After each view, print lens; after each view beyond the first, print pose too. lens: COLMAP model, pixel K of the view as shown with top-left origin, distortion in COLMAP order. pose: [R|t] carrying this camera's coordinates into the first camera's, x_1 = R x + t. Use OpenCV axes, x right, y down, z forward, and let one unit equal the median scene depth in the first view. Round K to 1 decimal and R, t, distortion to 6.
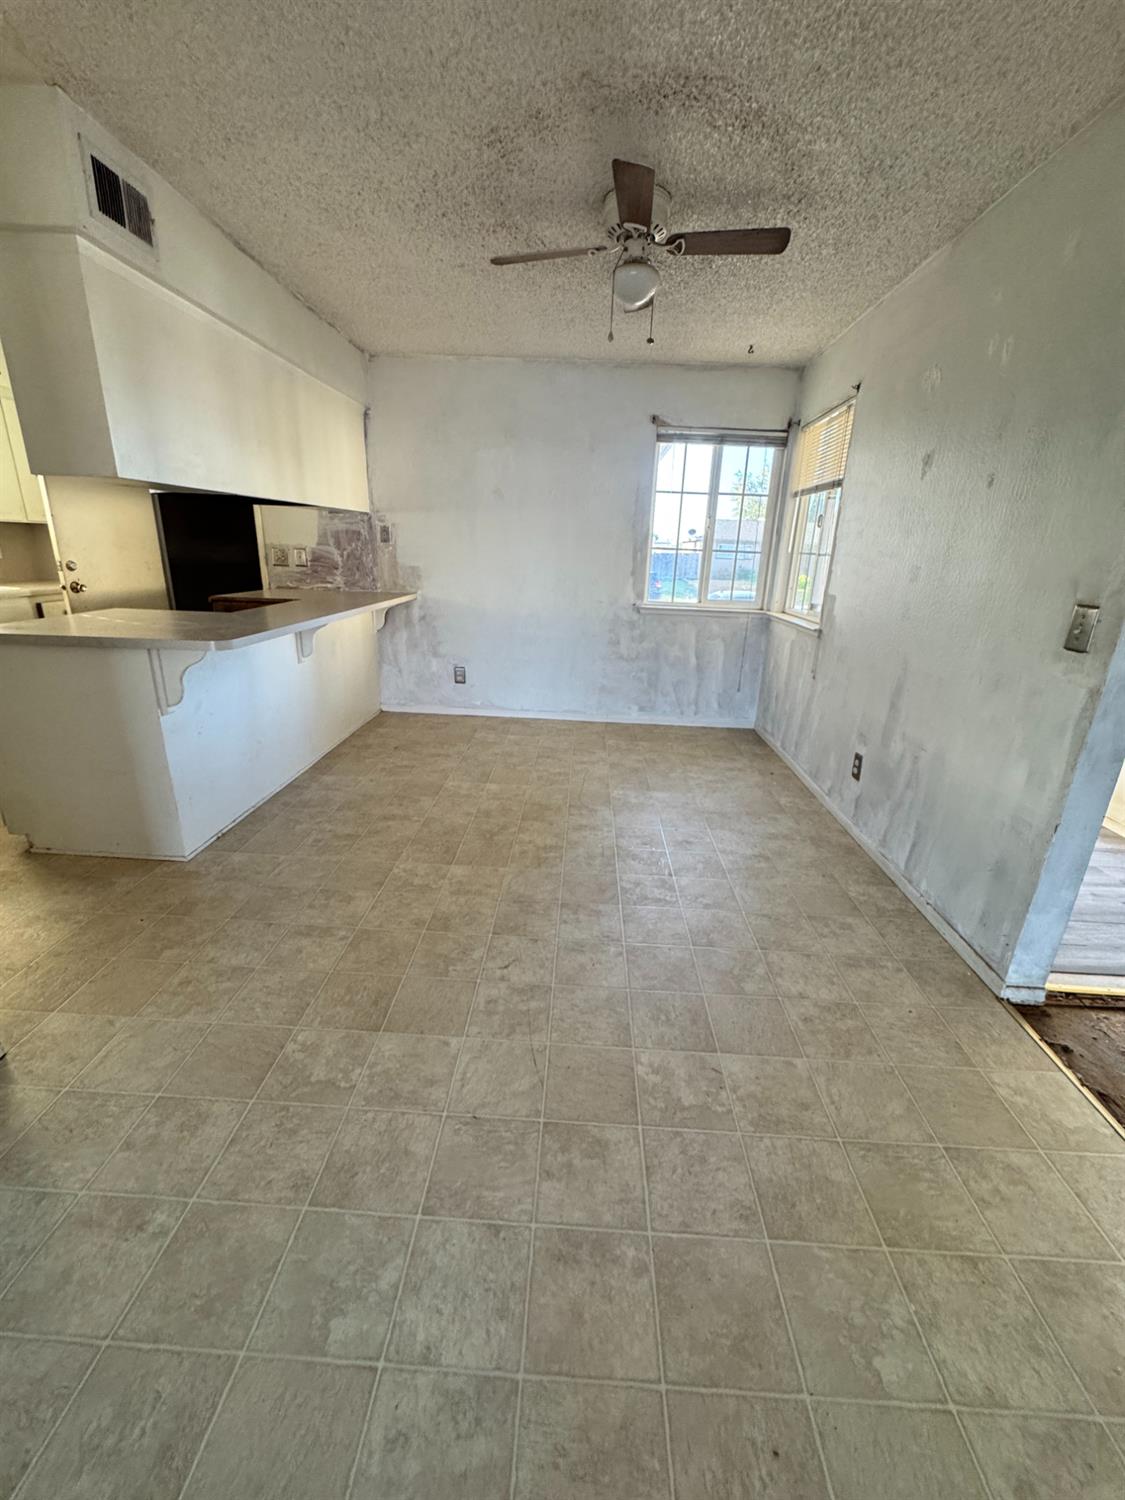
lens RADIAL K [[598.8, 0, 563.3], [0, 598.8, 747.8], [0, 0, 1]] dist [-0.004308, 0.000444]
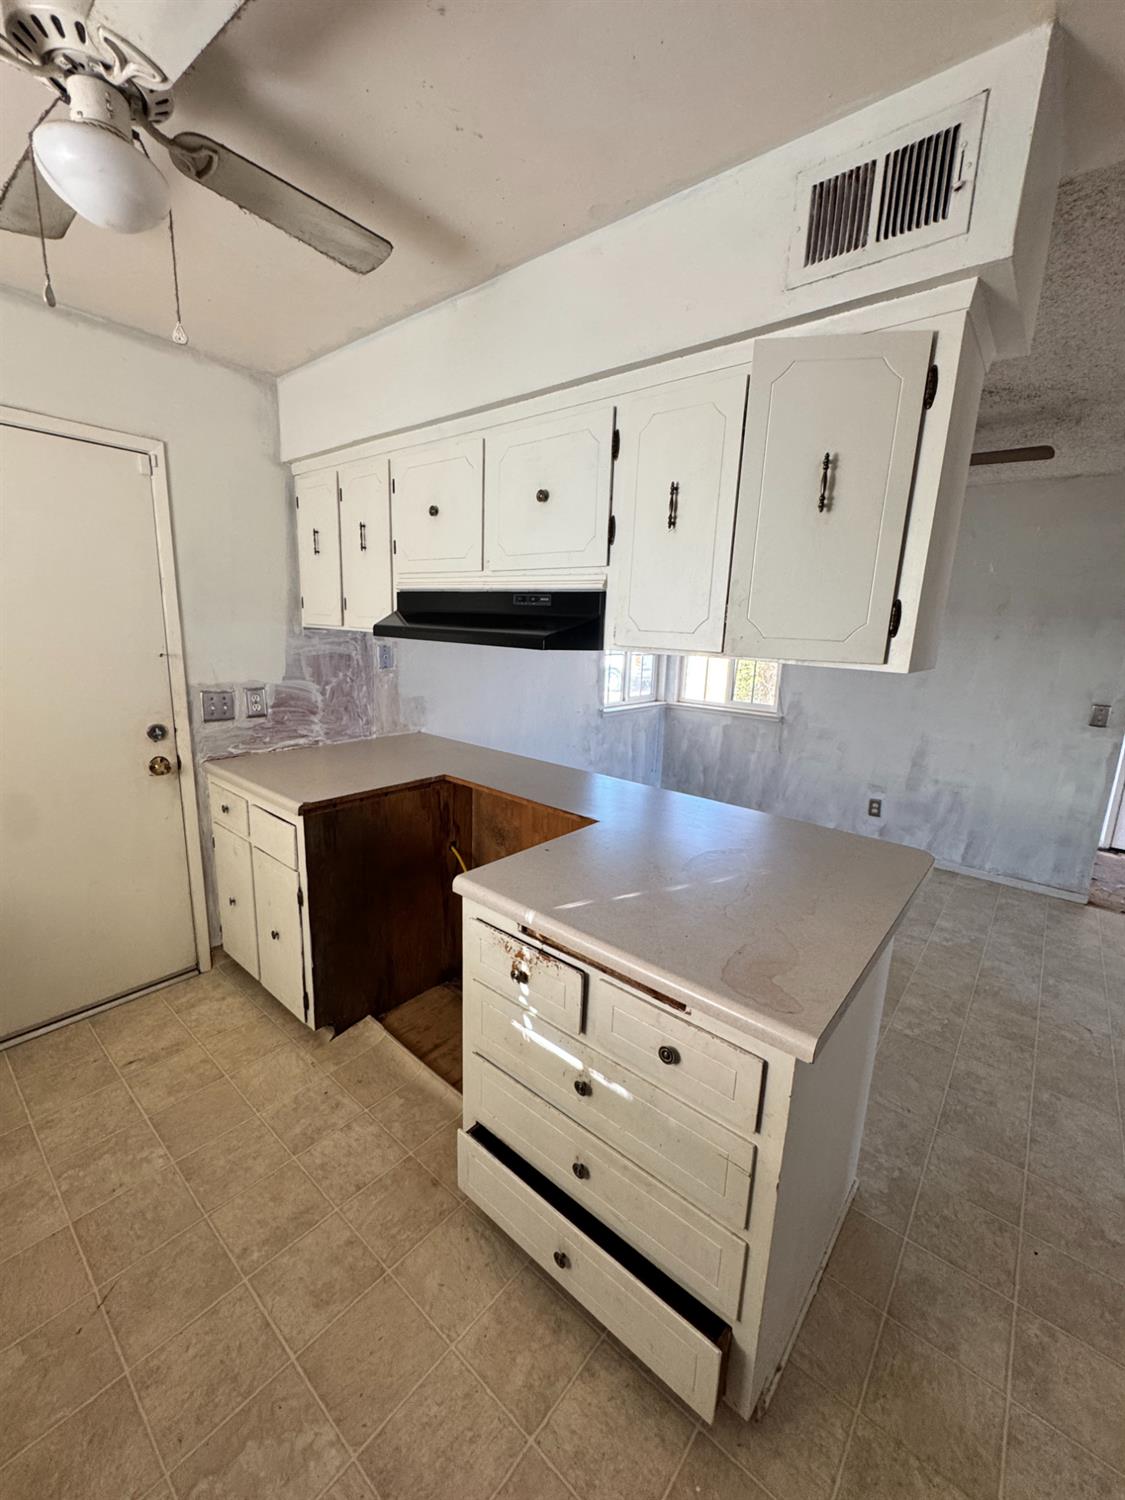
lens RADIAL K [[598.8, 0, 563.3], [0, 598.8, 747.8], [0, 0, 1]] dist [-0.004308, 0.000444]
pose [[0.608454, -0.173400, 0.774413, -1.154920], [0.236402, 0.971138, 0.031708, -0.360649], [-0.757560, 0.163780, 0.631885, 0.667366]]
